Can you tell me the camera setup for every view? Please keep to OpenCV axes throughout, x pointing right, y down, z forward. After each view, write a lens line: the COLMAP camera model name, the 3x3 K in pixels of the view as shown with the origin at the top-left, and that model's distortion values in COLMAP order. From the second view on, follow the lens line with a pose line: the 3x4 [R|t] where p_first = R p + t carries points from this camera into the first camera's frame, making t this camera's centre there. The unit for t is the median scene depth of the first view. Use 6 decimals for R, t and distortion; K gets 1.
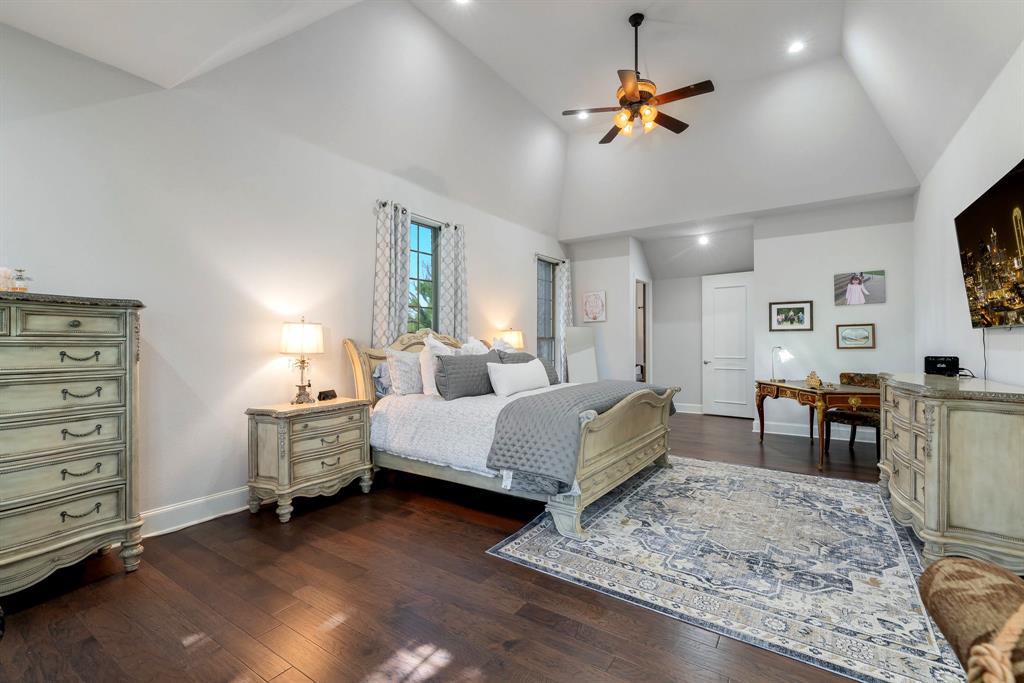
lens RADIAL K [[448.2, 0, 512.0], [0, 448.2, 341.5], [0, 0, 1]] dist [-0.015454, 0.000046]
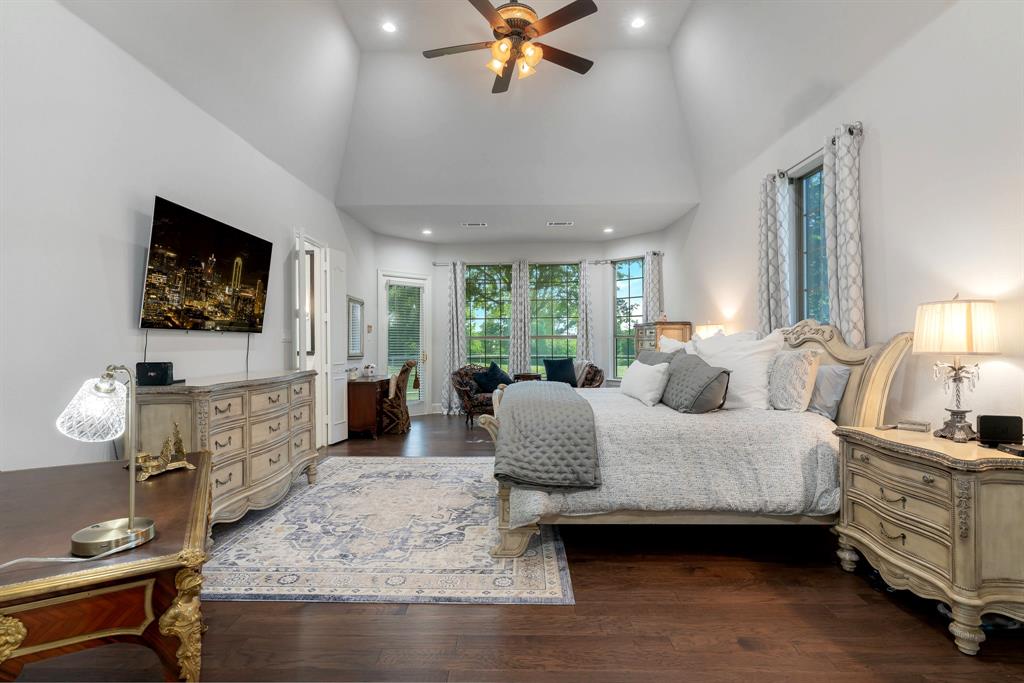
lens RADIAL K [[493.7, 0, 512.0], [0, 493.7, 341.5], [0, 0, 1]] dist [0.001649, 0.000091]
pose [[-0.837717, 0.011173, -0.545991, 0.976743], [0.011107, 0.999932, 0.003421, -0.003383], [0.545992, -0.003199, -0.837784, 2.210332]]
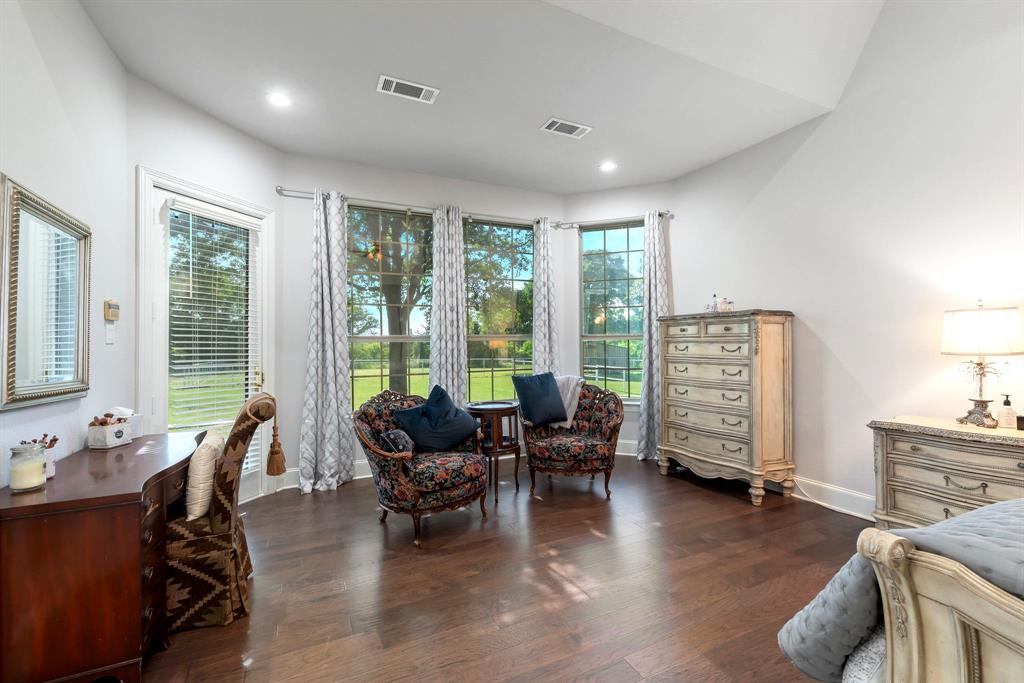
lens RADIAL K [[435.4, 0, 512.0], [0, 435.4, 341.5], [0, 0, 1]] dist [-0.001109, -0.000392]
pose [[-0.504754, 0.005840, -0.863244, 0.550656], [0.012648, 0.999920, -0.000631, -0.001838], [0.863171, -0.011236, -0.504787, 0.817536]]
